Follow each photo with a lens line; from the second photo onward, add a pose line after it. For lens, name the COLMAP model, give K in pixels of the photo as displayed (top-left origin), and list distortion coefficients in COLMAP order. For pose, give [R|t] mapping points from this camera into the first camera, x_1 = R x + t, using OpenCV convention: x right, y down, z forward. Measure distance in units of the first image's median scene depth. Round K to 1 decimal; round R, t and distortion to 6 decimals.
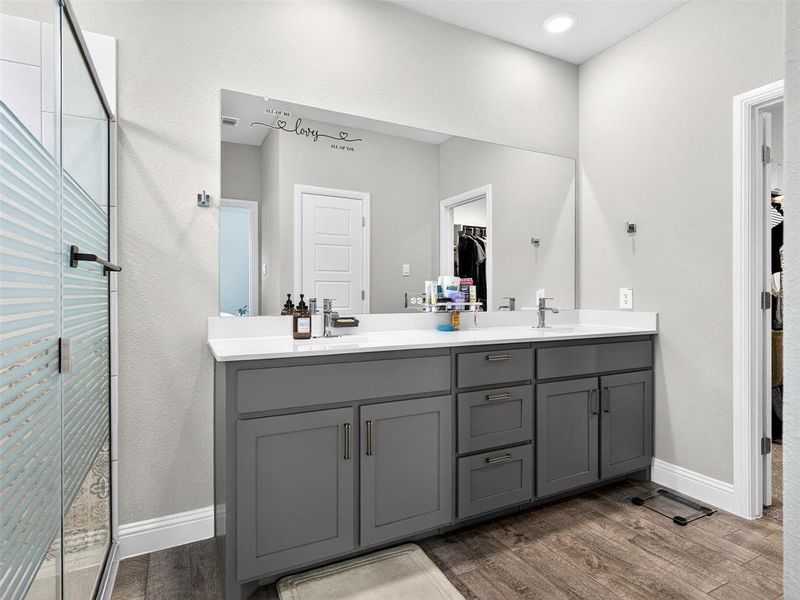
lens RADIAL K [[434.0, 0, 393.0], [0, 434.0, 292.9], [0, 0, 1]] dist [0.007560, 0.000783]
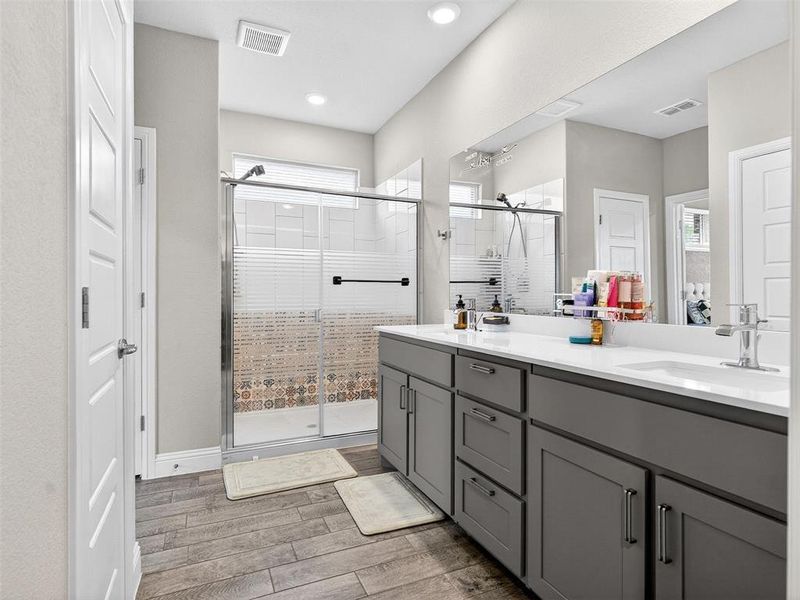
lens RADIAL K [[434.0, 0, 393.0], [0, 434.0, 292.9], [0, 0, 1]] dist [0.007560, 0.000783]
pose [[-0.053186, -0.005323, -0.998570, 1.100258], [-0.001069, 0.999986, -0.005274, 0.003817], [0.998584, 0.000787, -0.053191, 0.861511]]
